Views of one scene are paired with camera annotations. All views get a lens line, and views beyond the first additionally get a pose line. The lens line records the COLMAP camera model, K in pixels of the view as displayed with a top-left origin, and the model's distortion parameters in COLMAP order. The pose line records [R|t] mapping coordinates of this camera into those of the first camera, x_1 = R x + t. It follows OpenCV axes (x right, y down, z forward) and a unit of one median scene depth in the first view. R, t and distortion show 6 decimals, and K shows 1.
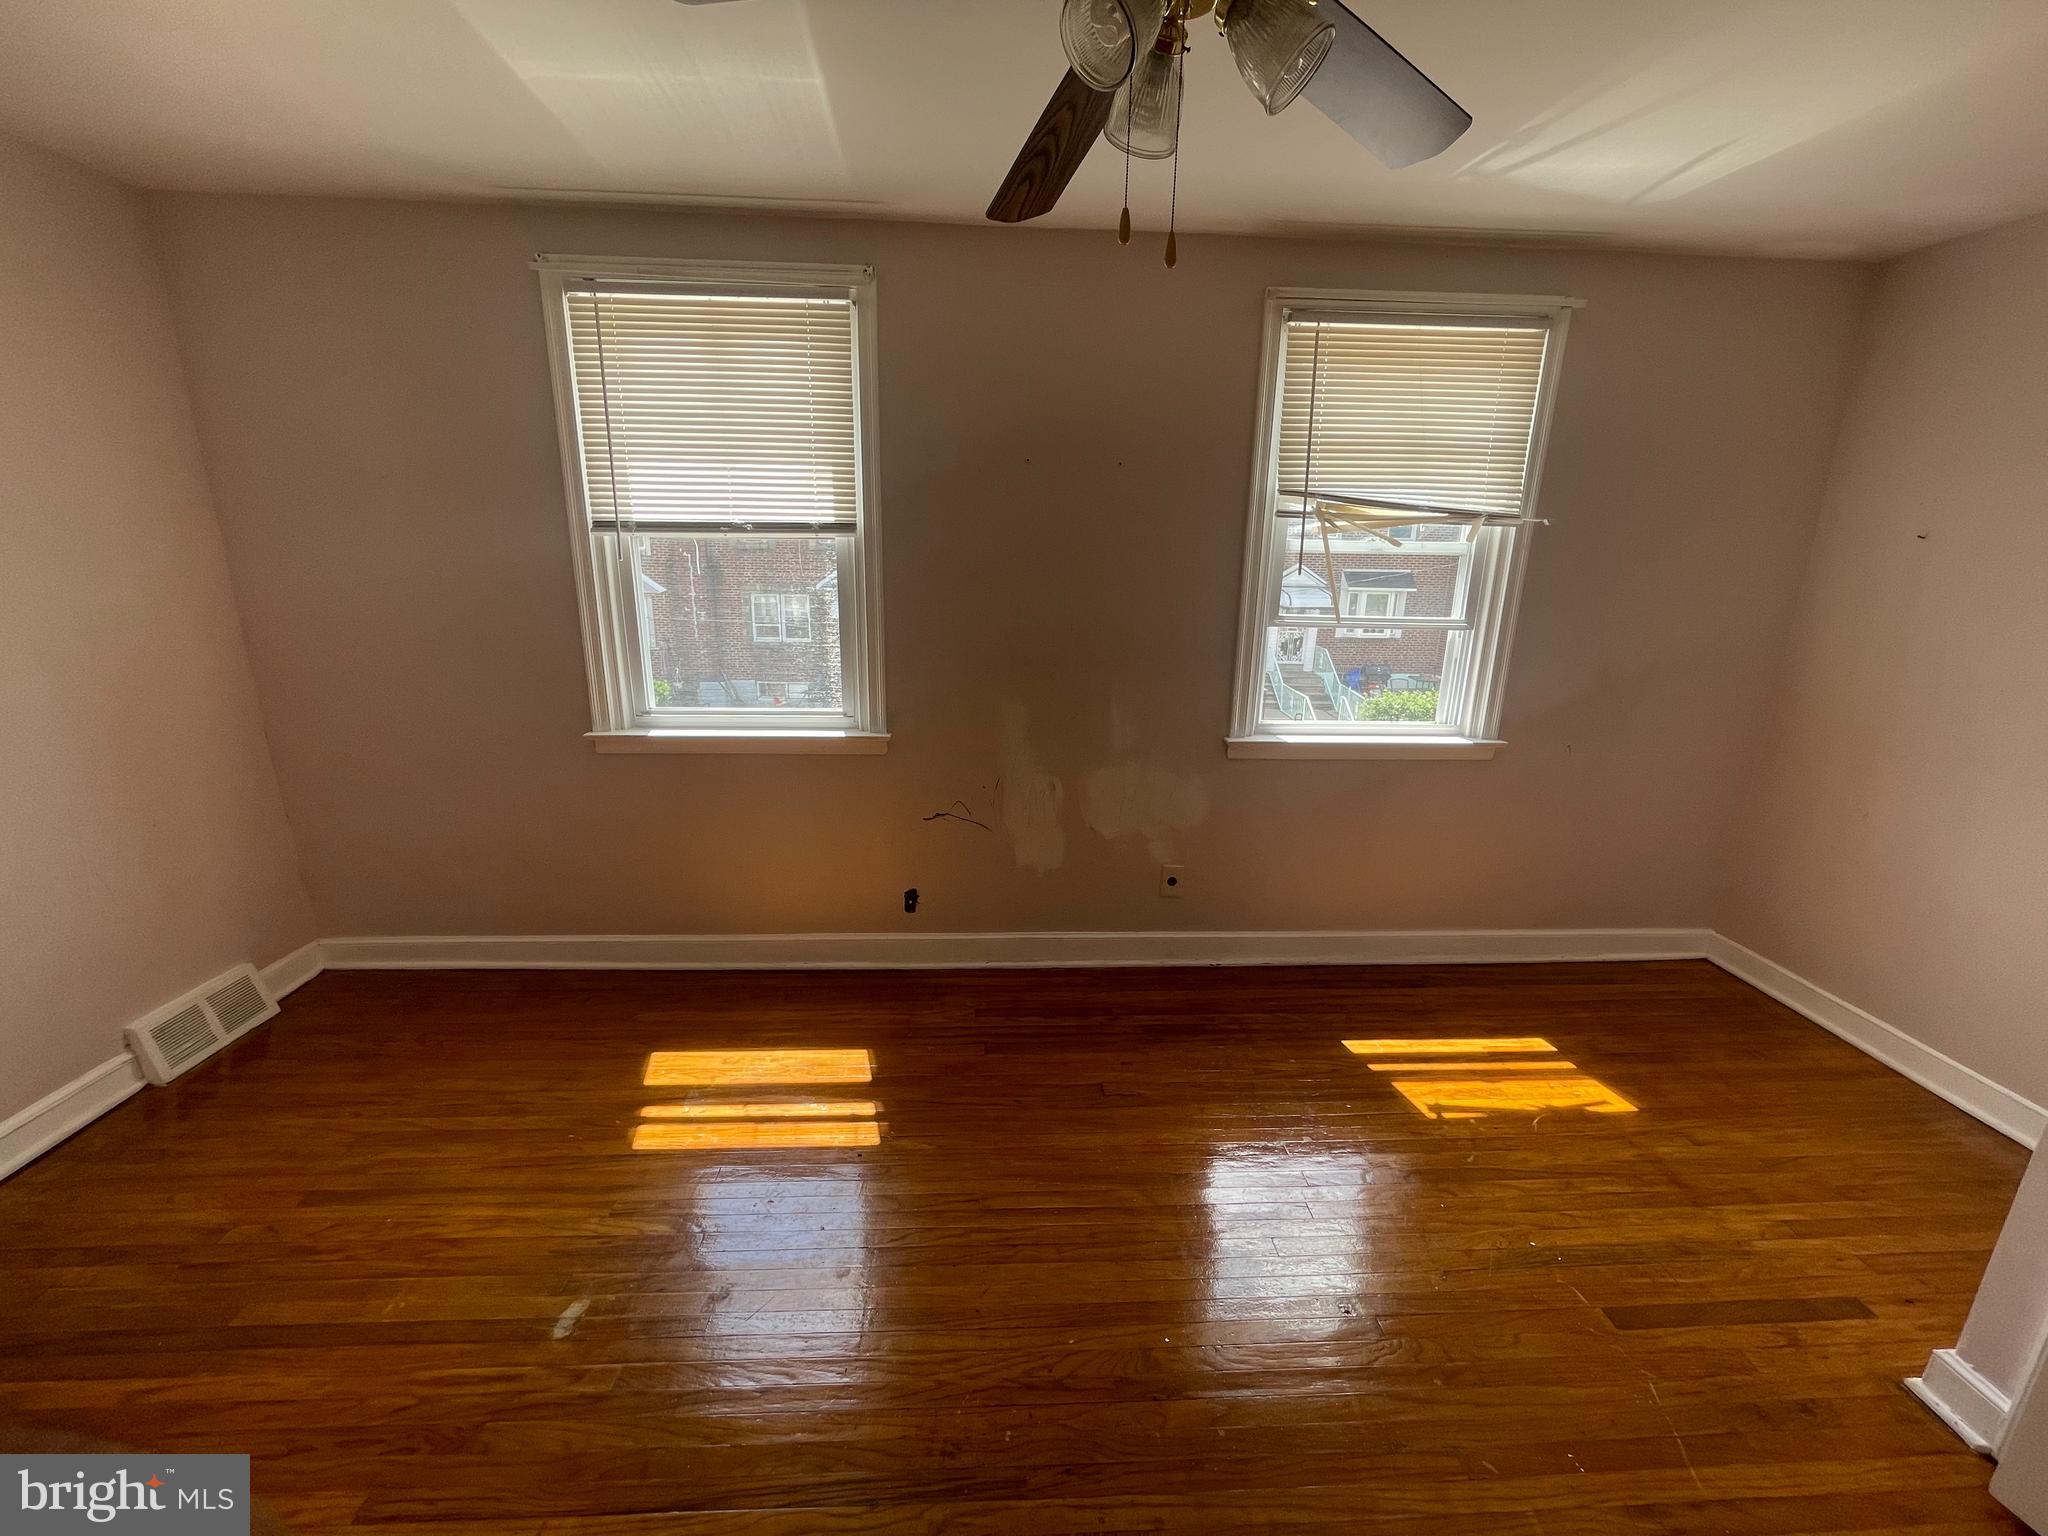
lens RADIAL K [[829.6, 0, 1029.6], [0, 829.6, 768.3], [0, 0, 1]] dist [-0.002814, 0.000403]
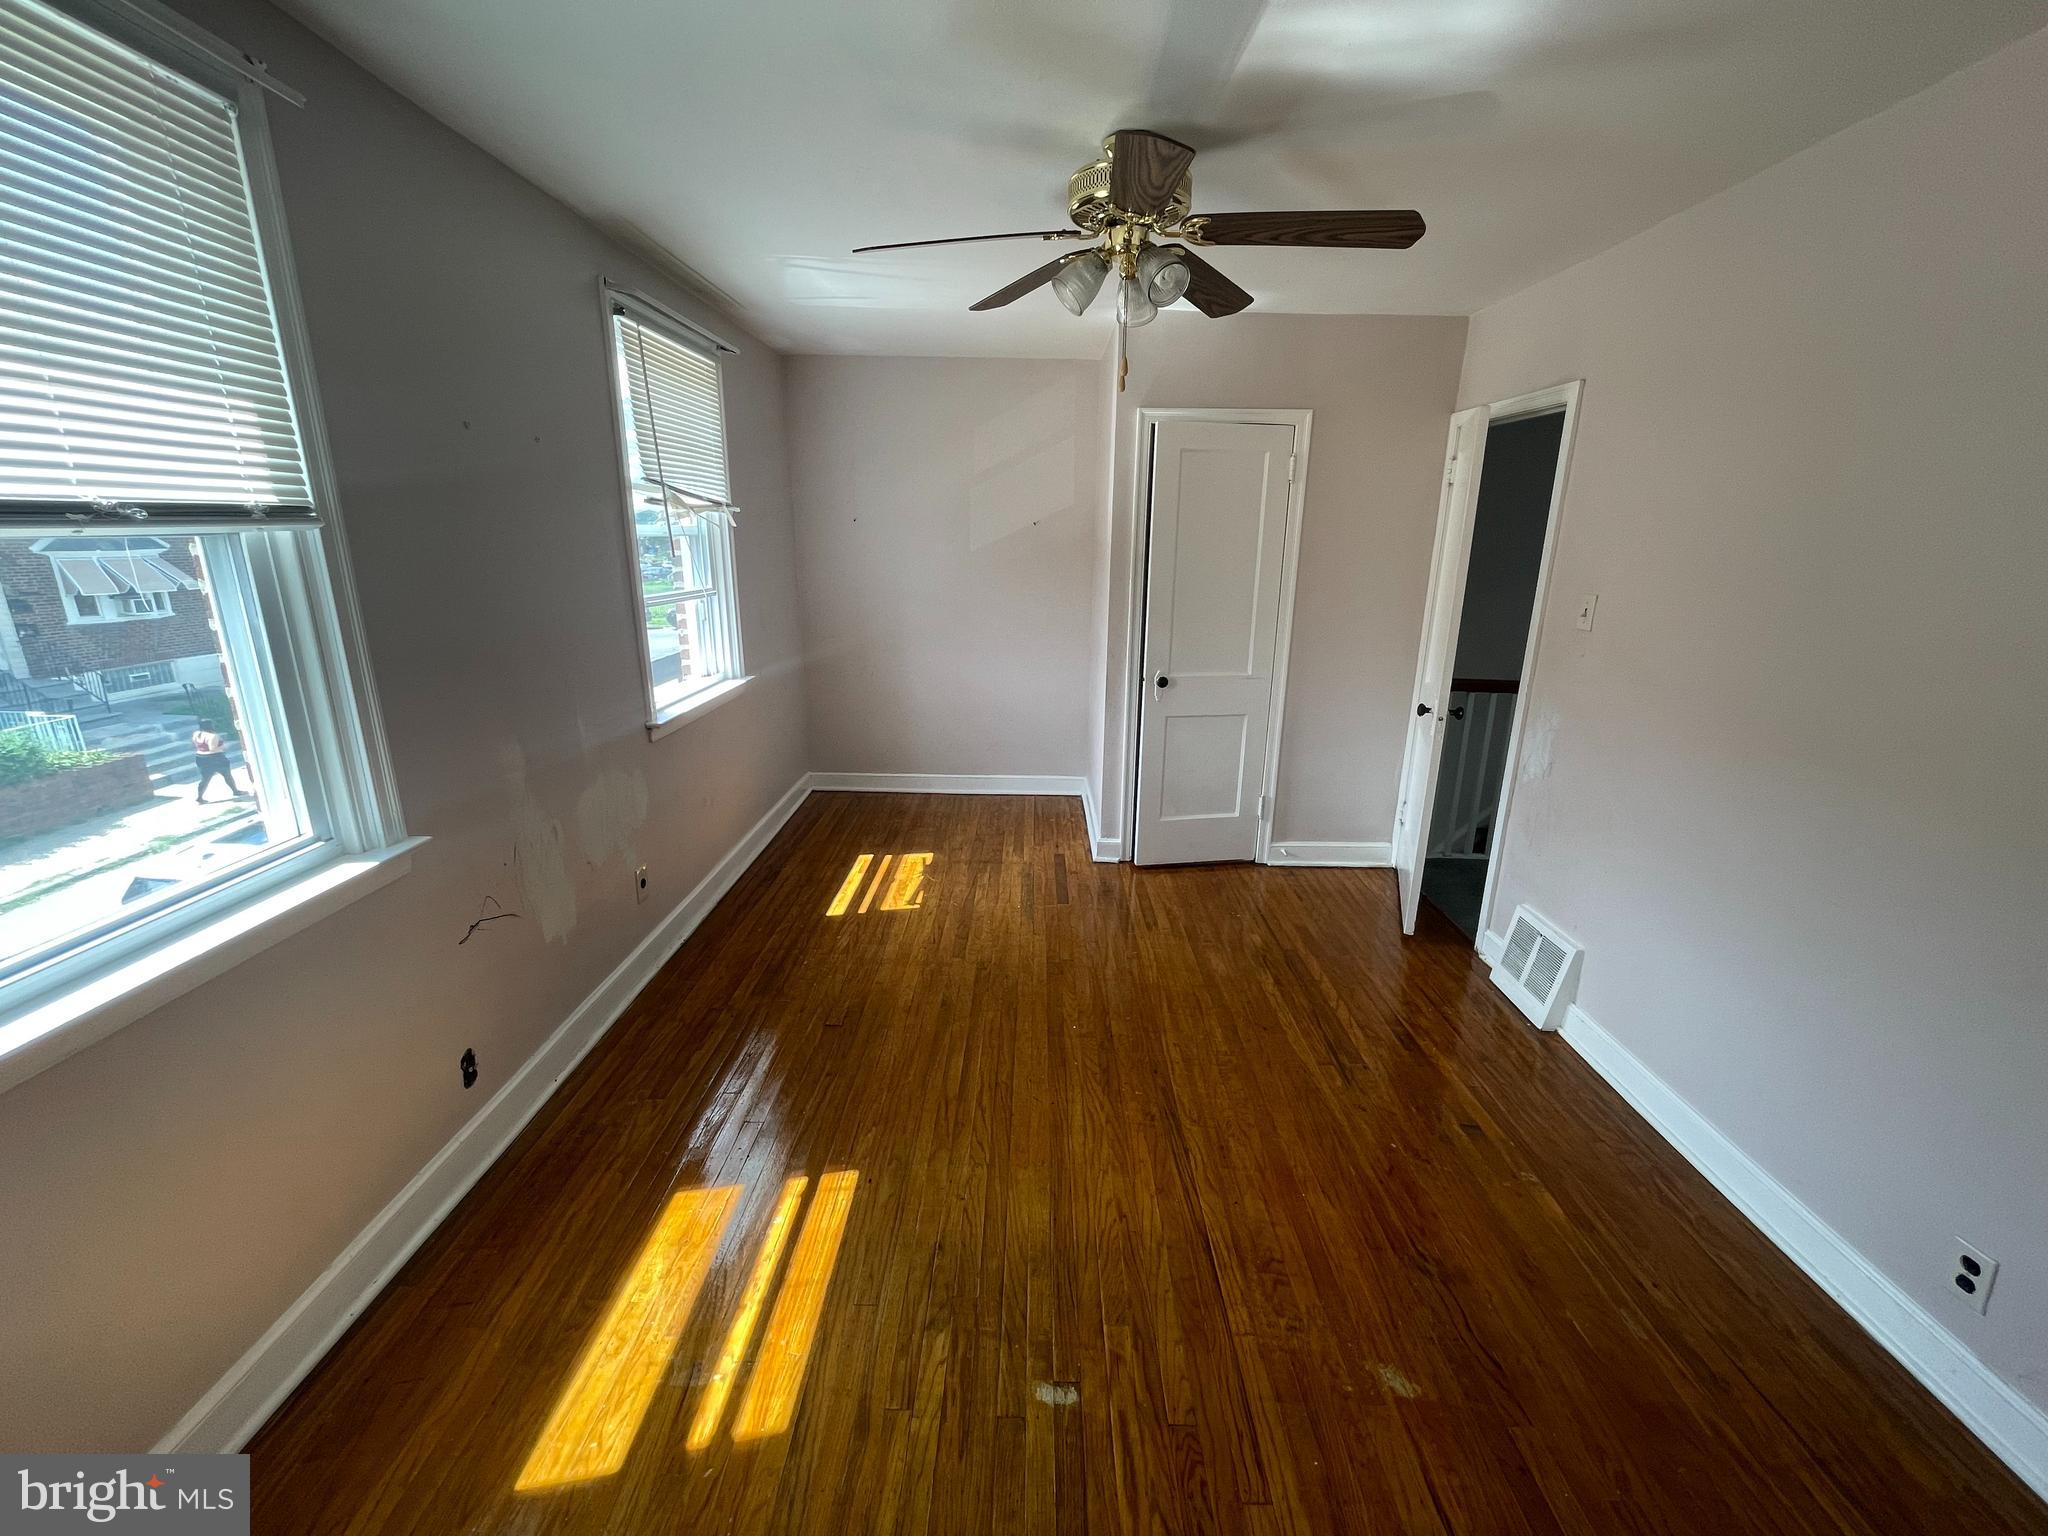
lens RADIAL K [[829.6, 0, 1027.5], [0, 829.6, 767.3], [0, 0, 1]] dist [-0.002814, 0.000403]
pose [[0.066440, -0.289735, 0.954798, -0.813202], [0.253493, 0.930417, 0.264698, -0.156180], [-0.965053, 0.224448, 0.135263, 0.491767]]
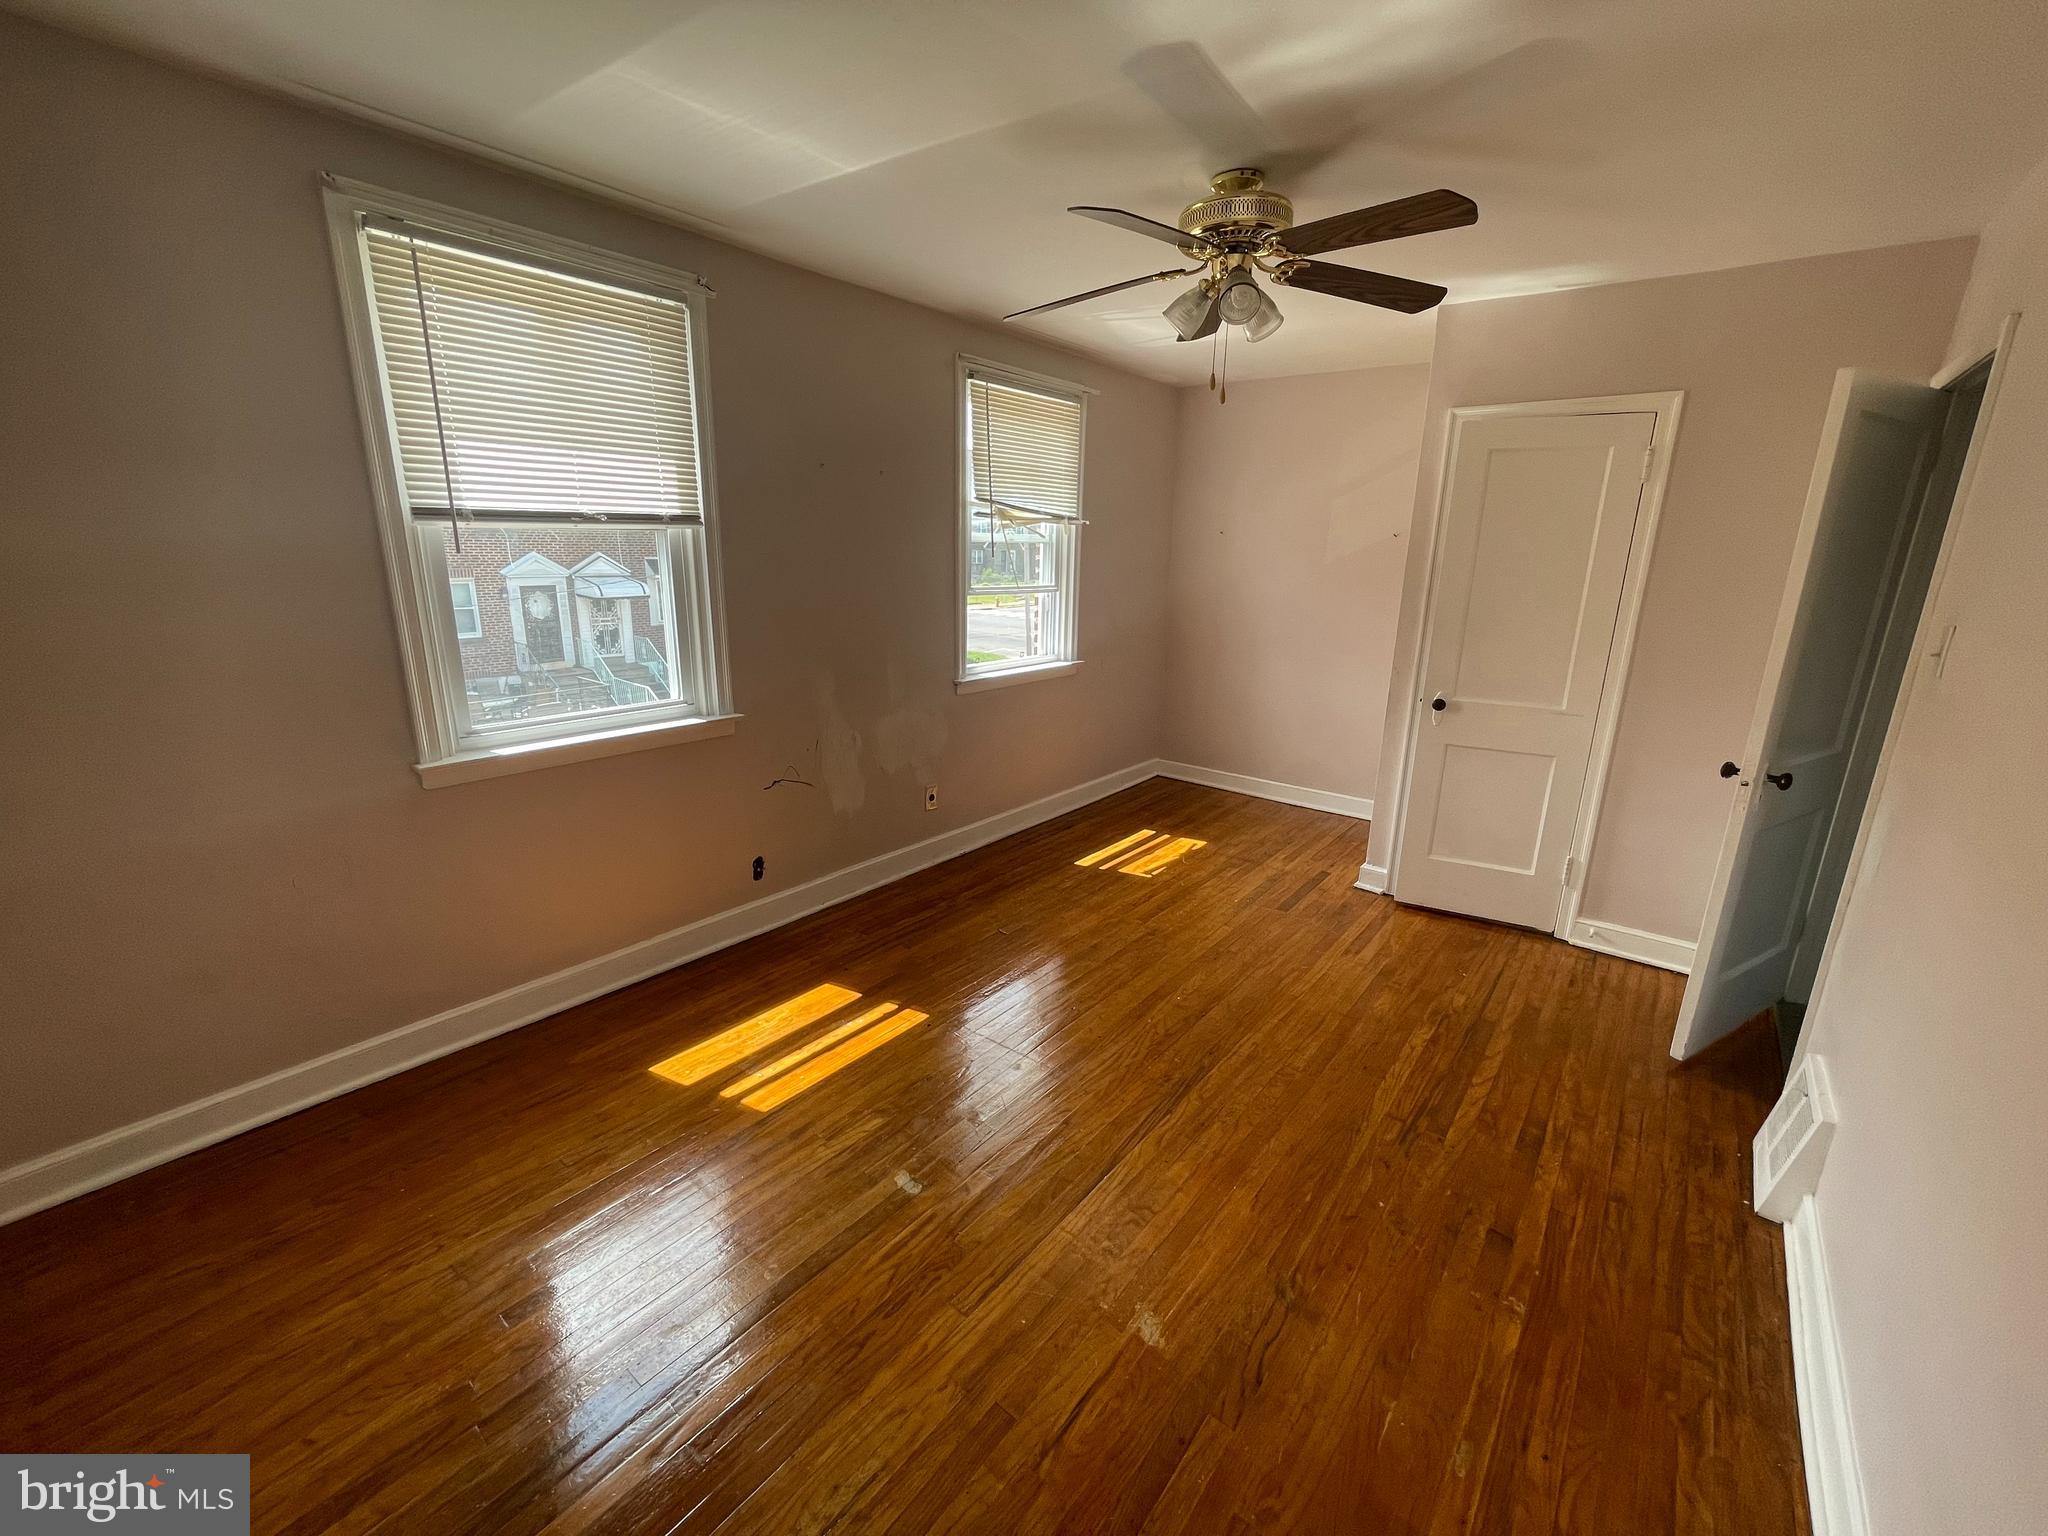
lens RADIAL K [[829.6, 0, 1029.0], [0, 829.6, 768.3], [0, 0, 1]] dist [-0.002814, 0.000403]
pose [[0.663597, -0.200576, 0.720700, -0.780384], [0.189954, 0.976990, 0.096999, -0.005352], [-0.723572, 0.072532, 0.686427, -0.000018]]
